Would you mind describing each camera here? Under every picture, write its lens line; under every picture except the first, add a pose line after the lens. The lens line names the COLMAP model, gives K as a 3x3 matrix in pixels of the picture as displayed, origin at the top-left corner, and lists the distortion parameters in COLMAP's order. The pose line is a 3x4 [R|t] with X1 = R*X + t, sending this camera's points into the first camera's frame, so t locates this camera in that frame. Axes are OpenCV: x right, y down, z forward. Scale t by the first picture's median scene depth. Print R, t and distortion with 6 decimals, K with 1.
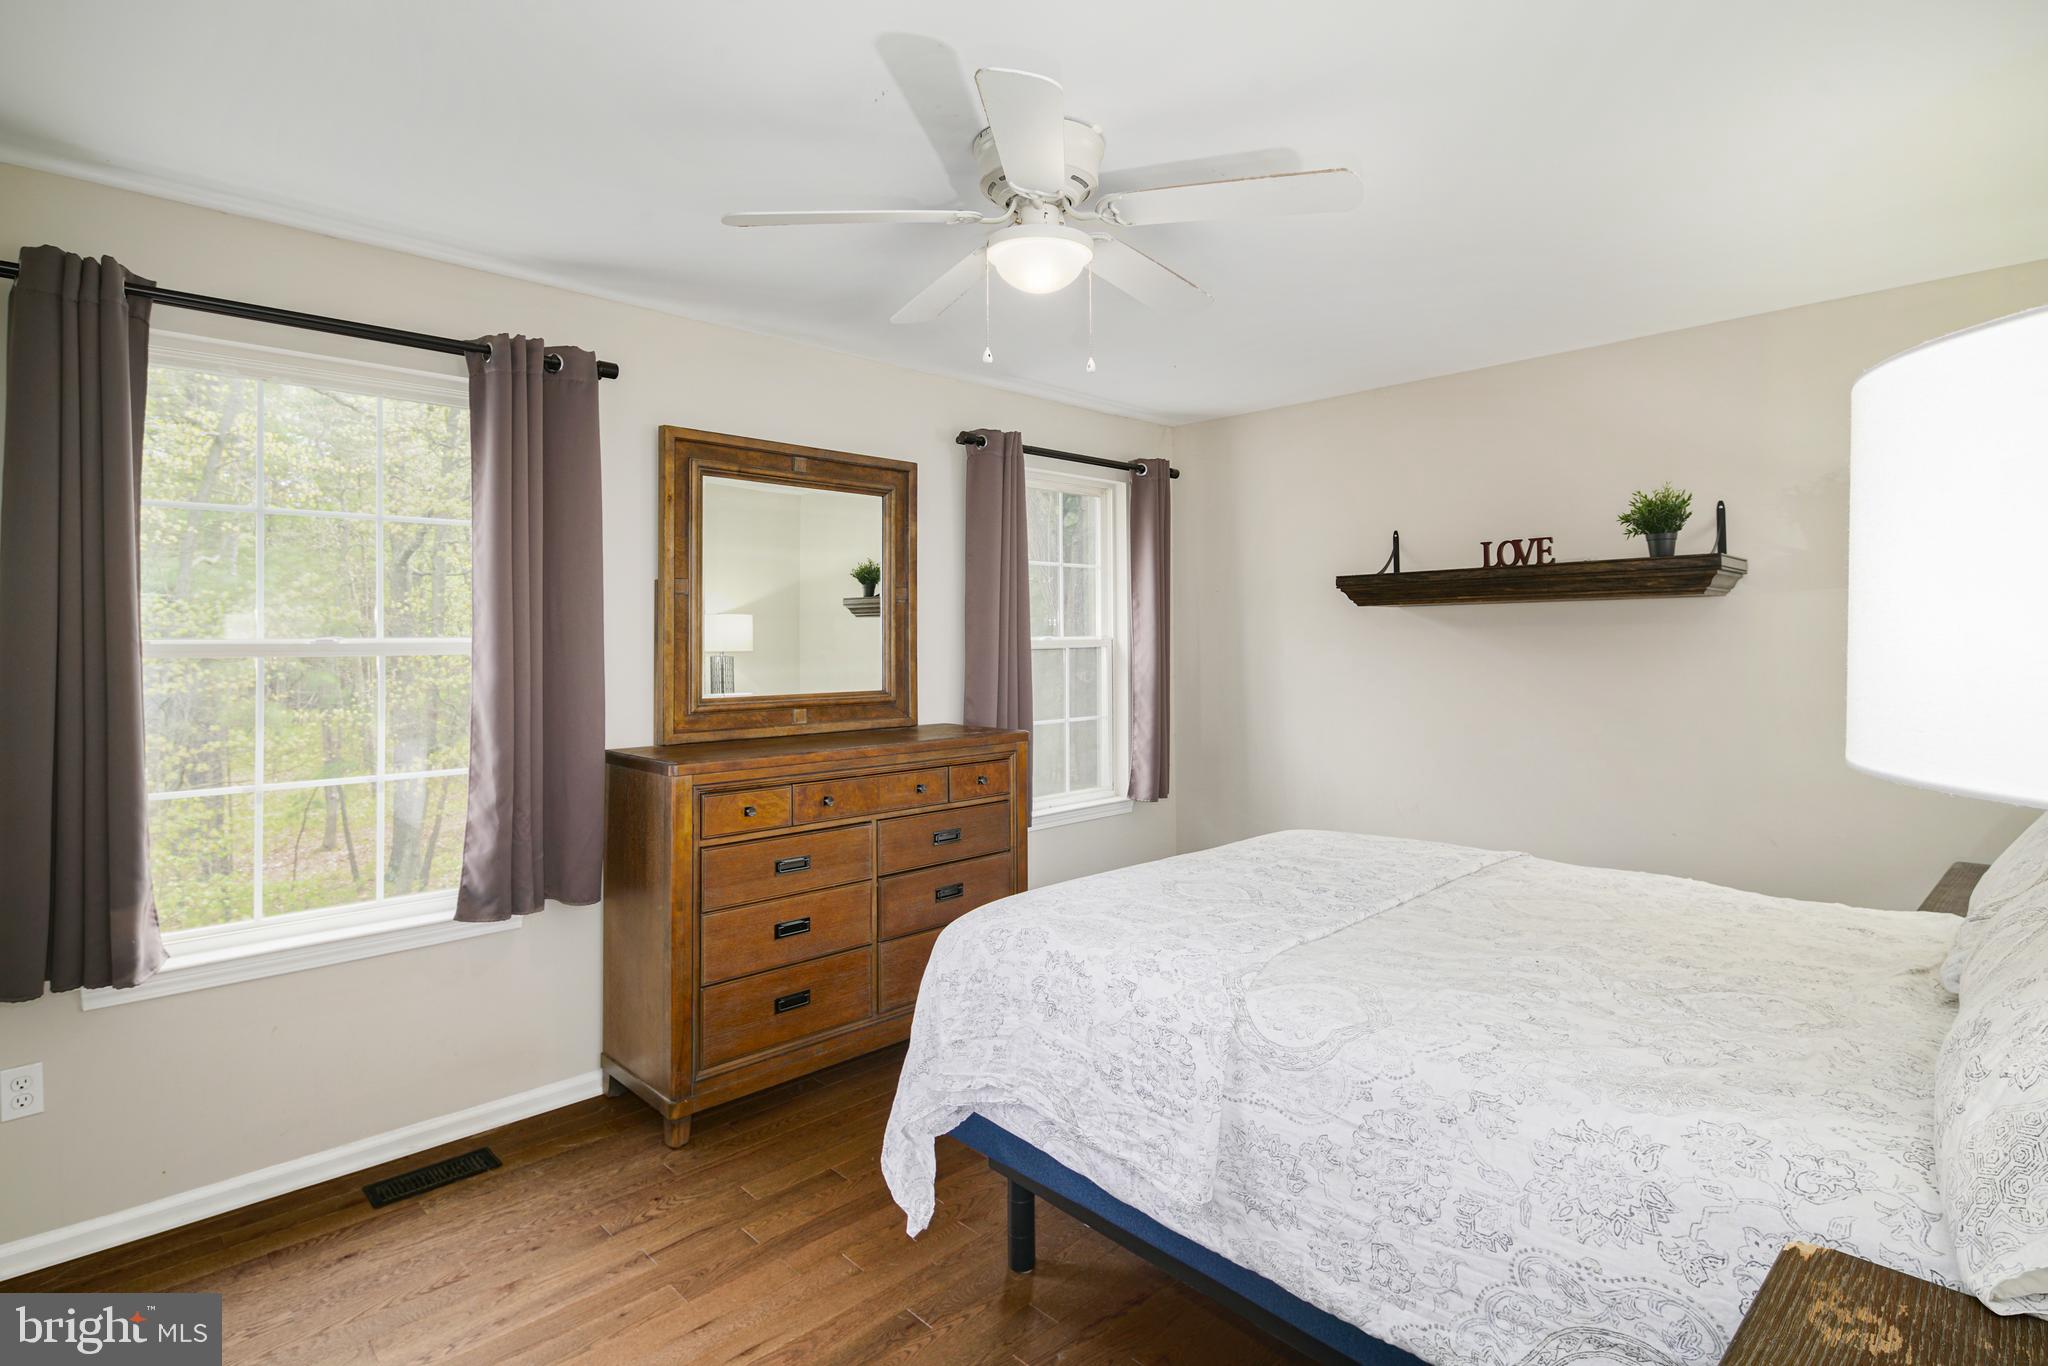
lens RADIAL K [[1015.2, 0, 1021.9], [0, 1015.2, 613.3], [0, 0, 1]] dist [-0.000057, -0.001785]
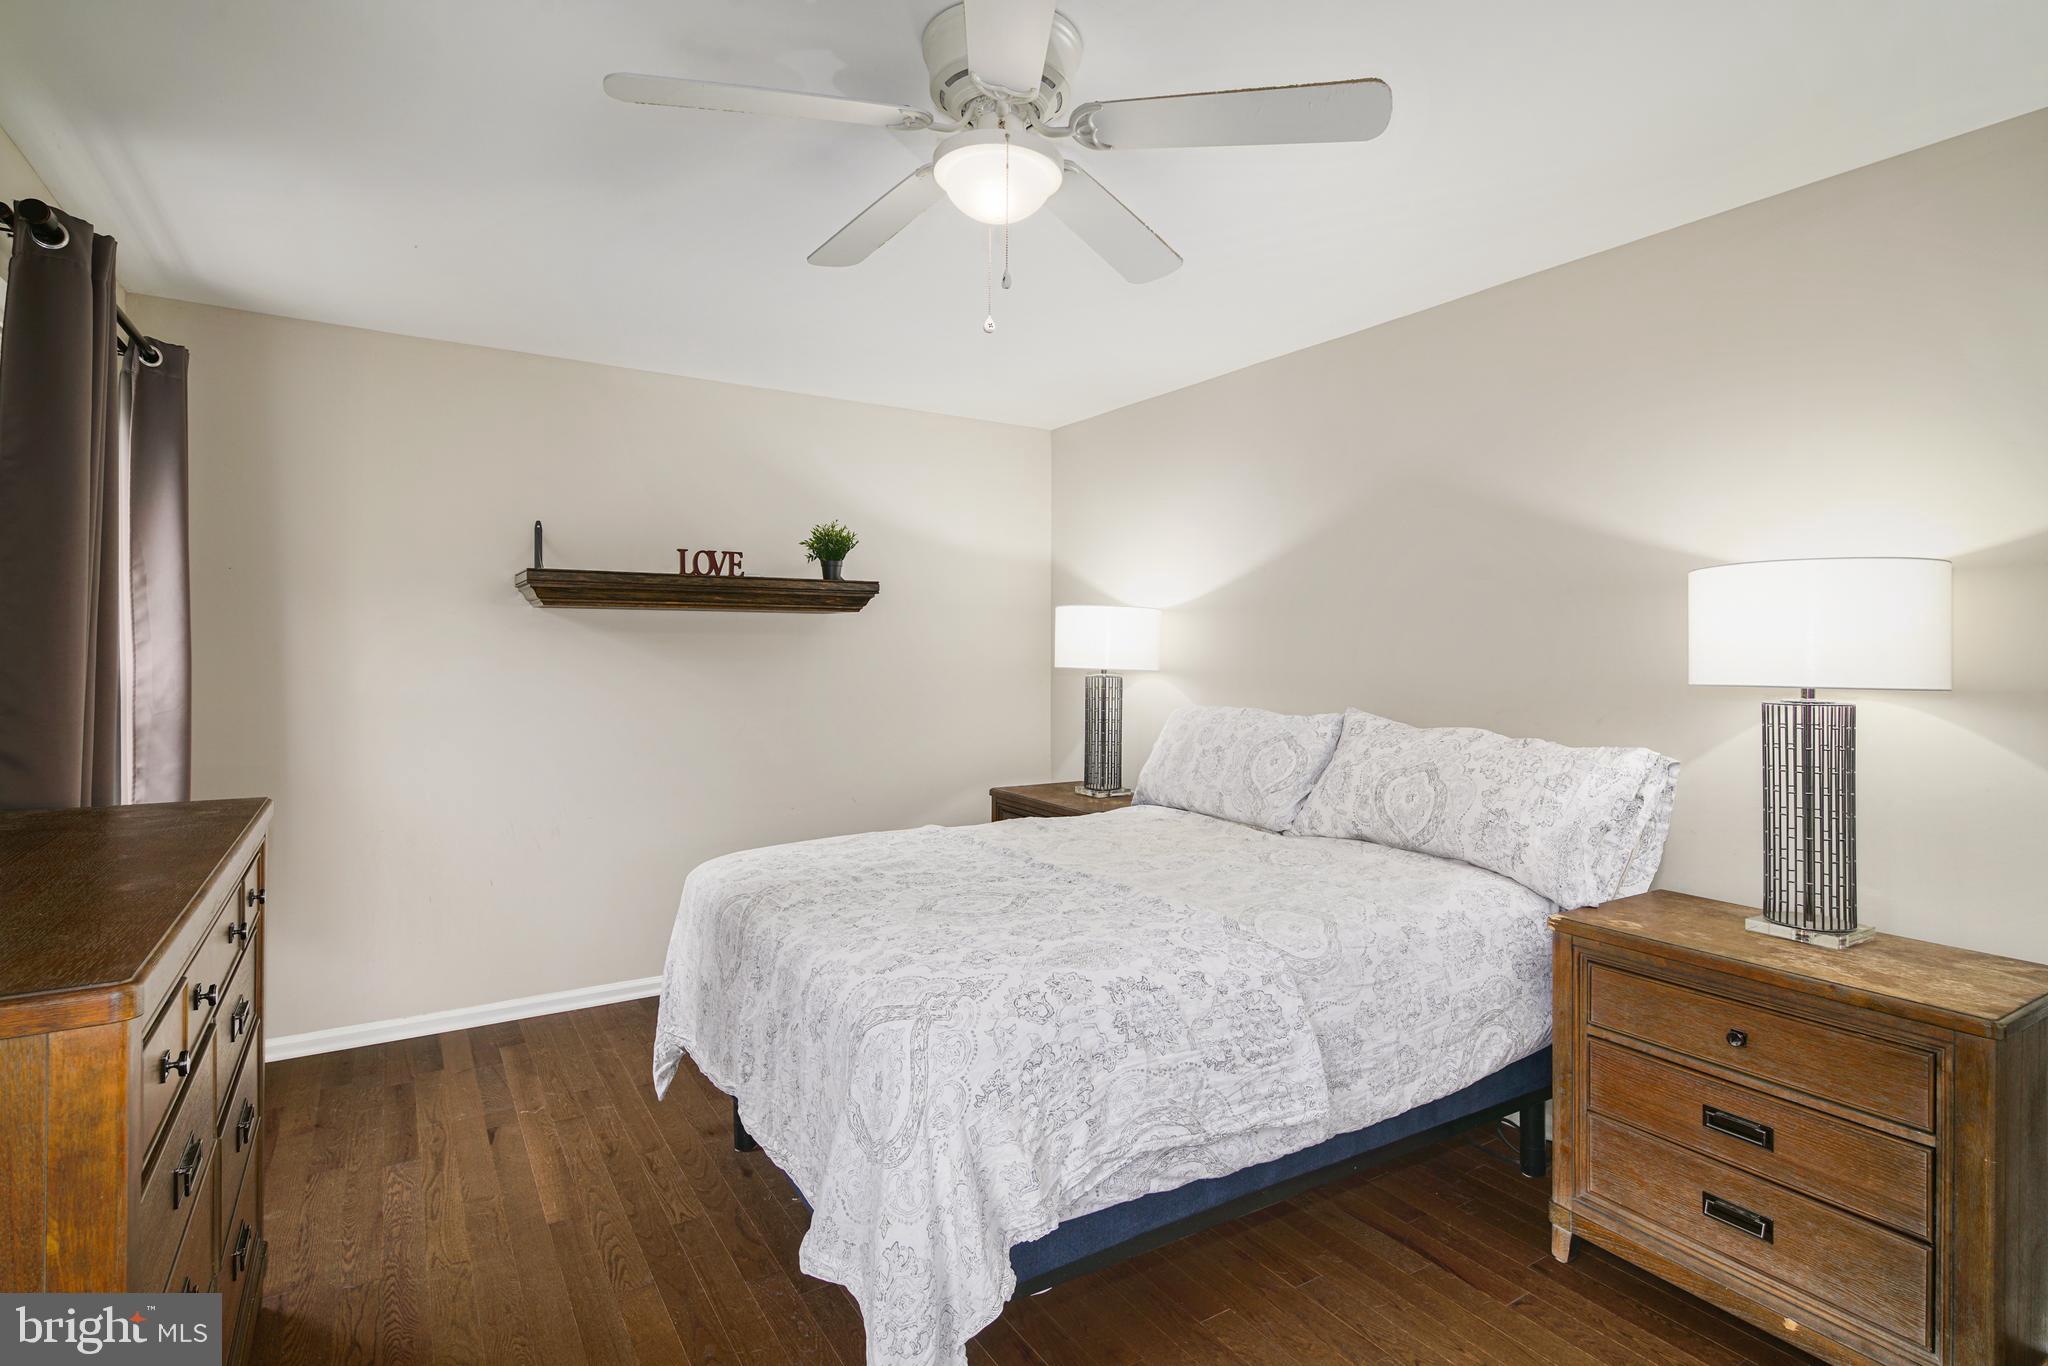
lens RADIAL K [[1015.2, 0, 1021.9], [0, 1015.2, 613.3], [0, 0, 1]] dist [-0.000057, -0.001785]
pose [[0.195504, 0.041172, 0.979838, -0.917949], [-0.032680, 0.998837, -0.035450, 0.036032], [-0.980158, -0.025091, 0.196622, 0.931217]]
